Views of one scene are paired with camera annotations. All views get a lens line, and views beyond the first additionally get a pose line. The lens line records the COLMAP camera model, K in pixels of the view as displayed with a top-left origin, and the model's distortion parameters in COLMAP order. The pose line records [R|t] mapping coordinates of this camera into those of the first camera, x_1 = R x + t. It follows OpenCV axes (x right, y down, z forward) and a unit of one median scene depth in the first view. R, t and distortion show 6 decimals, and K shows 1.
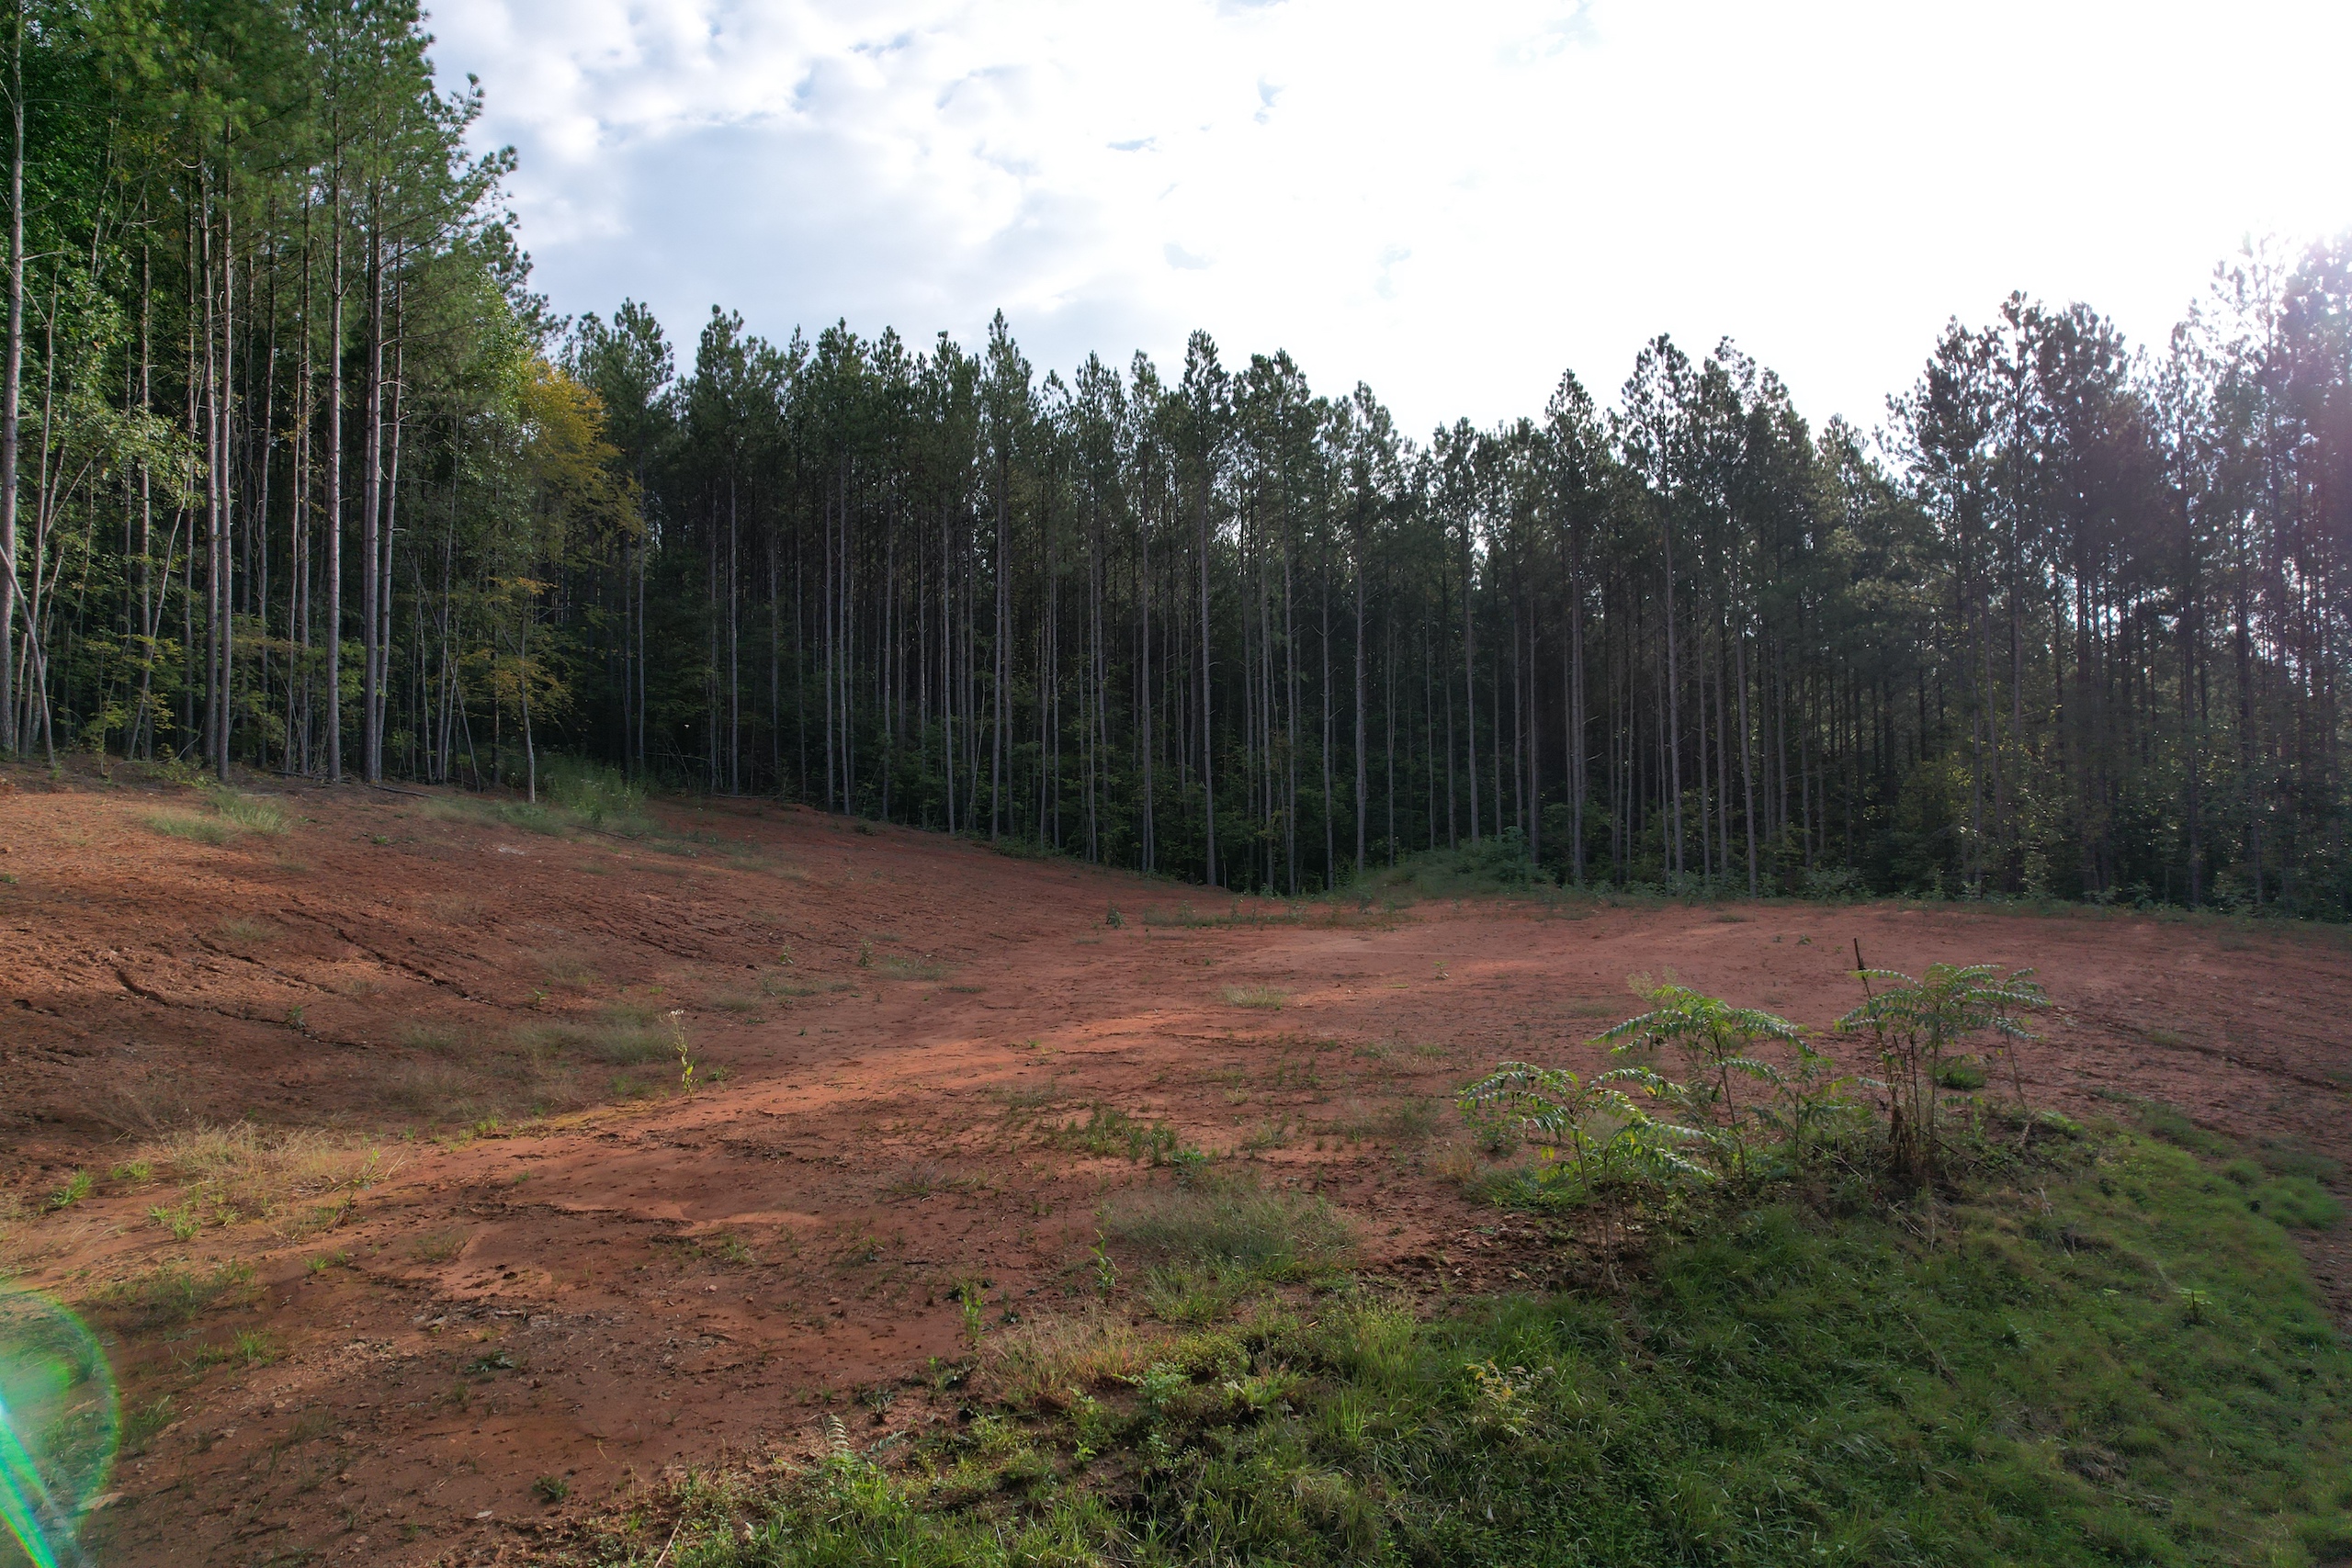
lens RADIAL K [[1542.0, 0, 1149.7], [0, 1542.0, 790.2], [0, 0, 1]] dist [-0.093028, 0.082963]
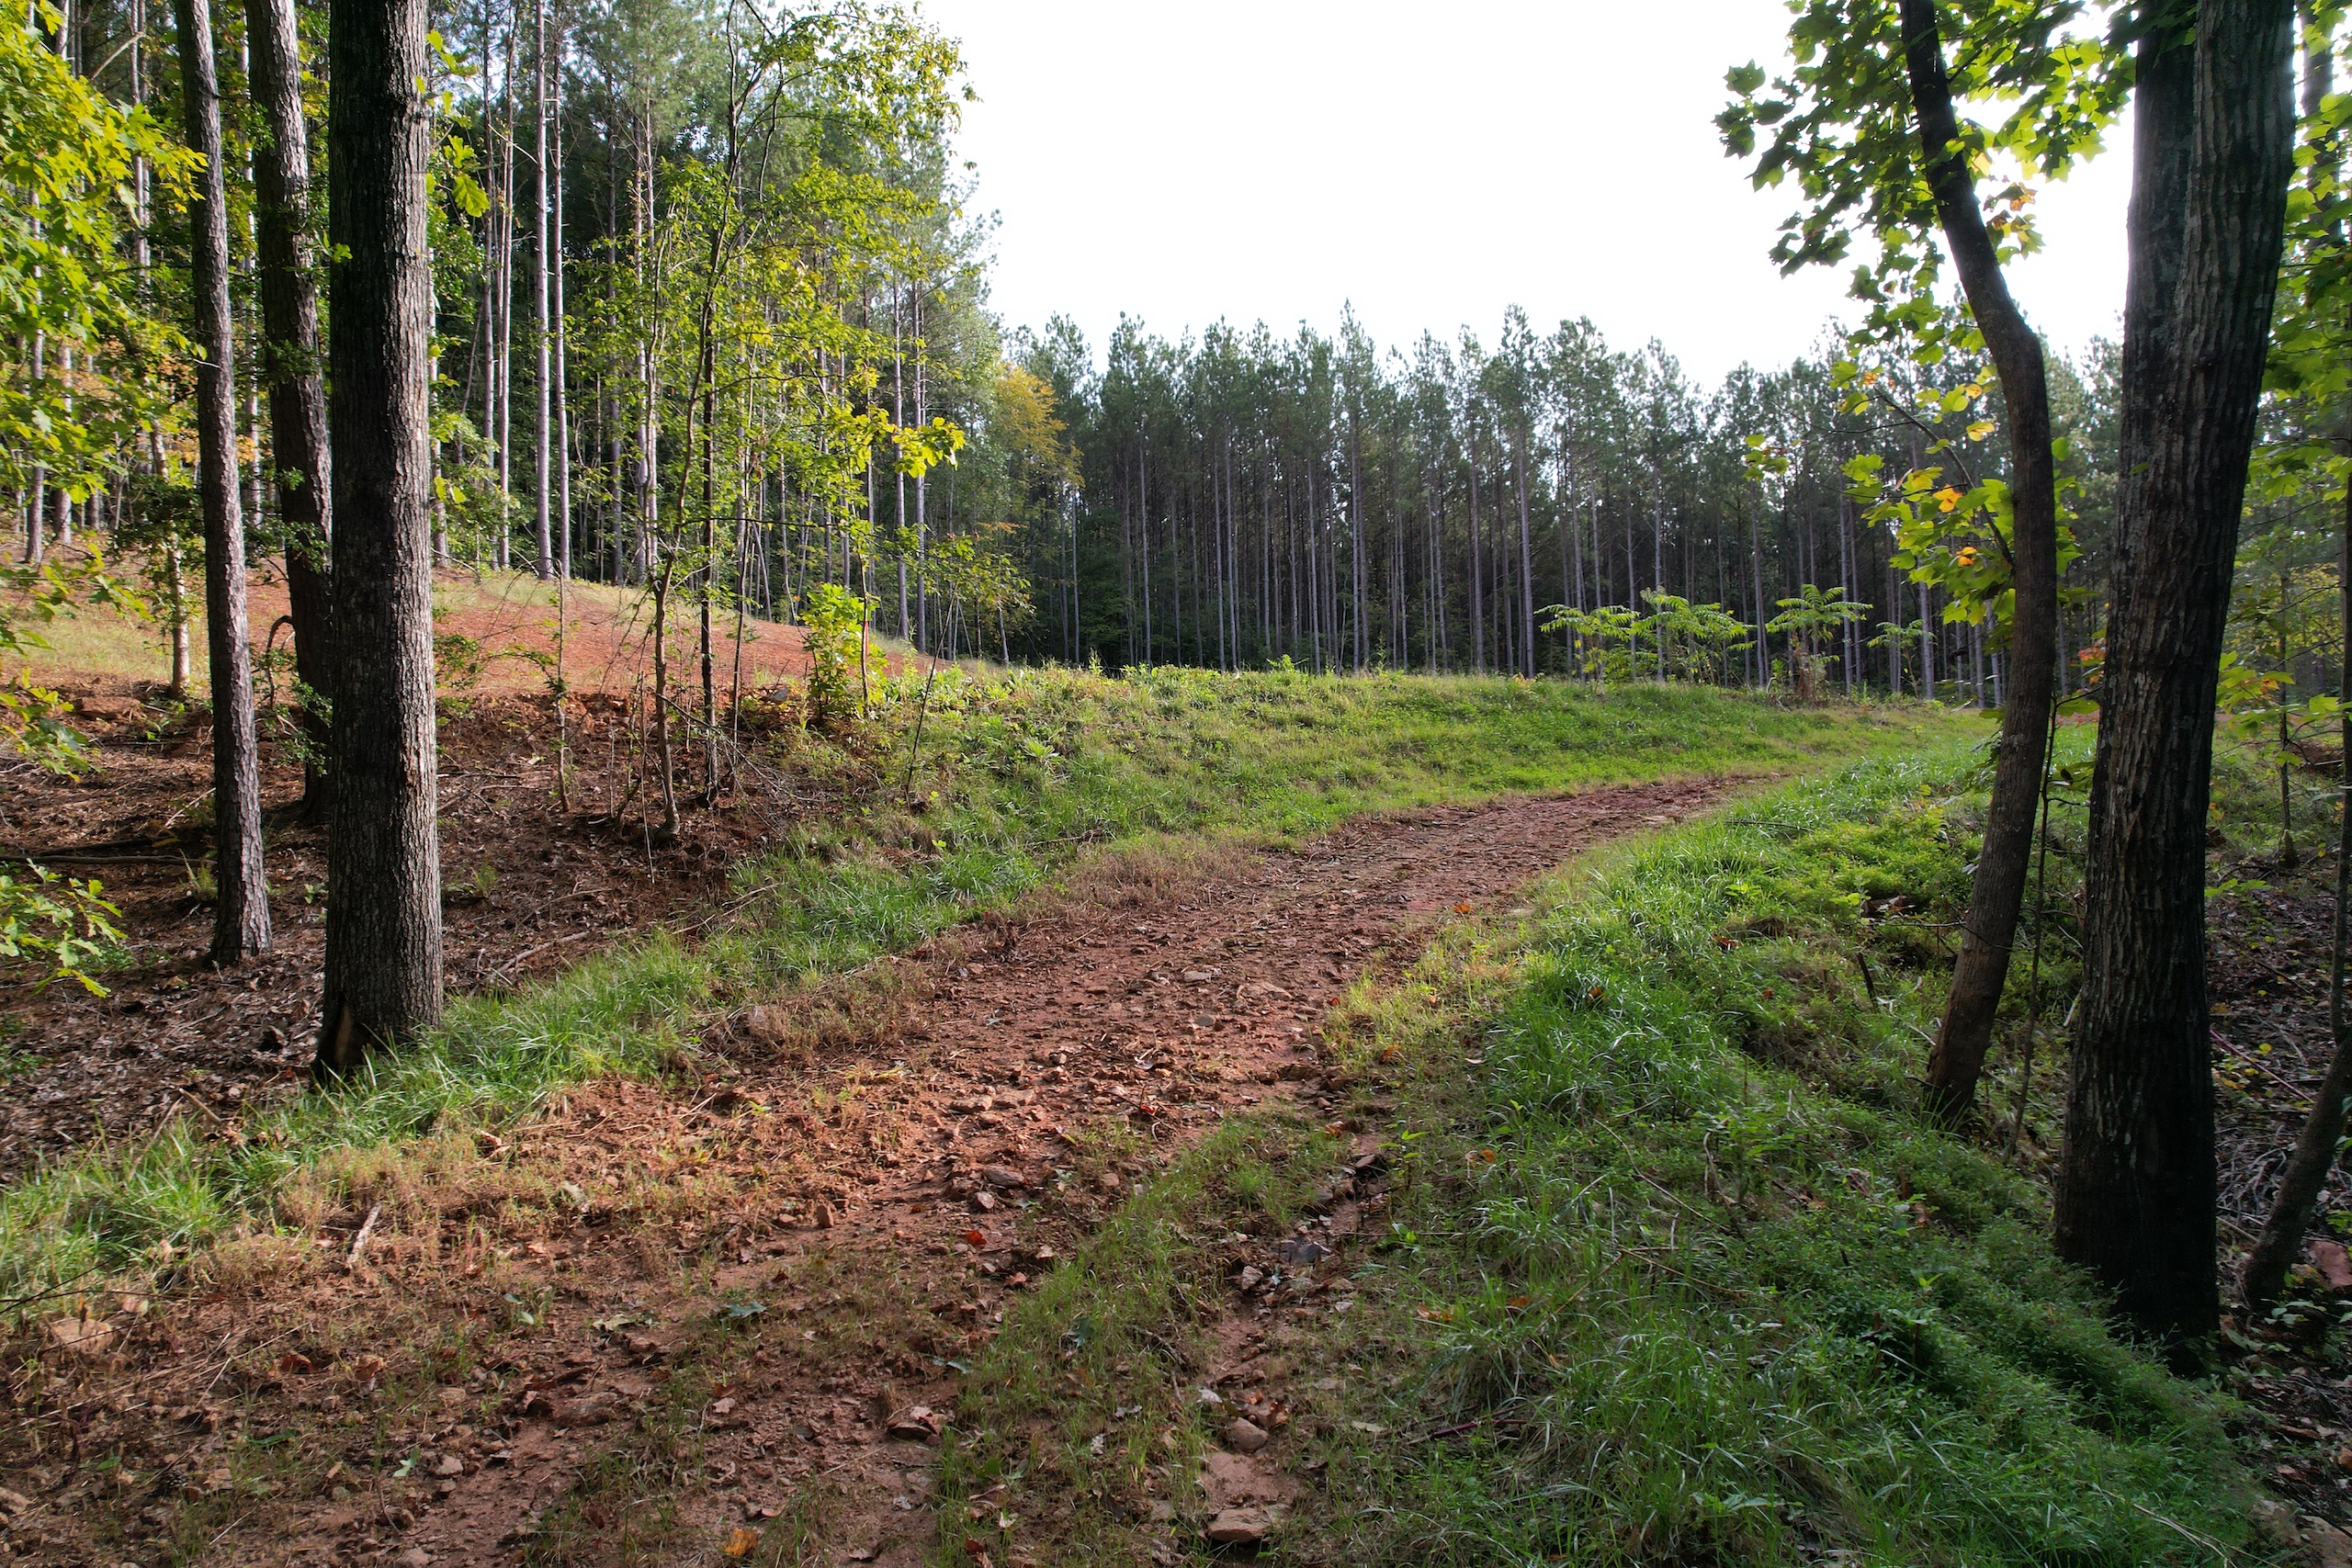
lens RADIAL K [[1547.8, 0, 1189.9], [0, 1547.8, 790.1], [0, 0, 1]] dist [-0.086969, 0.092992]
pose [[0.977671, -0.019143, -0.209267, 0.027978], [0.020482, 0.999781, 0.004231, 0.073650], [0.209141, -0.008423, 0.977849, -0.237068]]
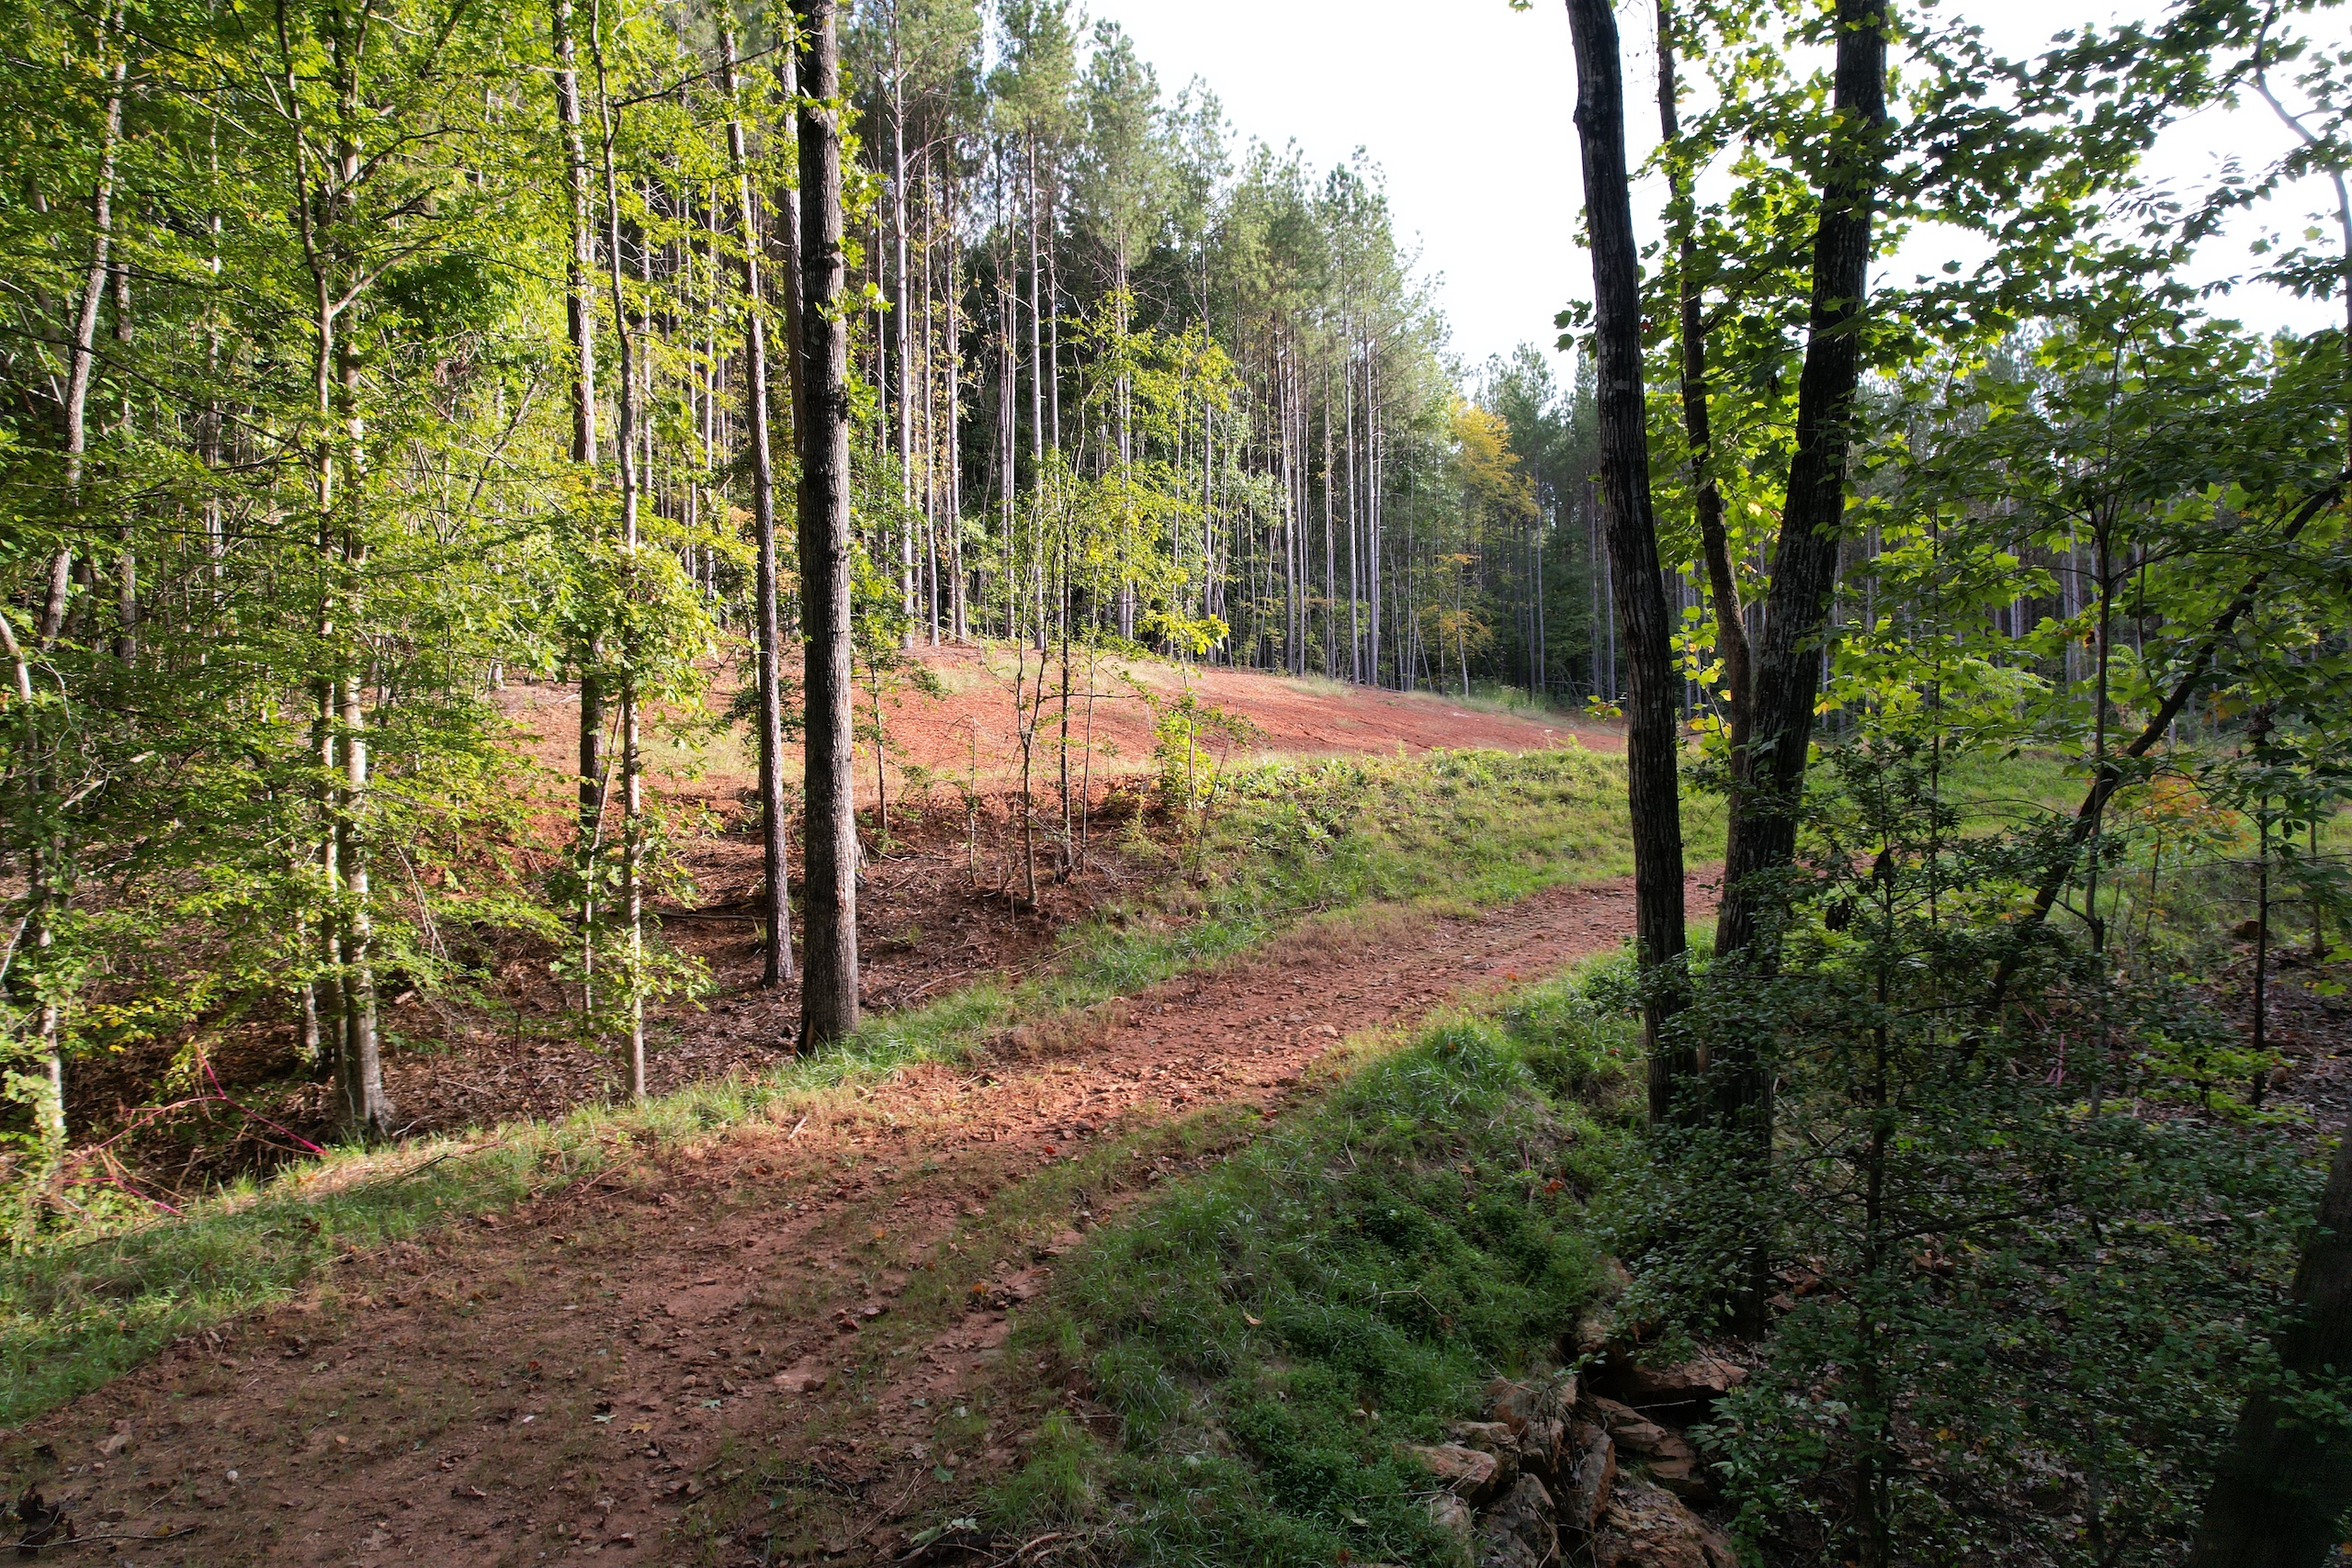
lens RADIAL K [[1550.1, 0, 1186.0], [0, 1550.1, 797.4], [0, 0, 1]] dist [-0.090170, 0.081139]
pose [[0.850543, -0.017045, -0.525629, 0.103398], [0.024735, 0.999665, 0.007609, 0.057182], [0.525323, -0.019473, 0.850680, -0.297988]]
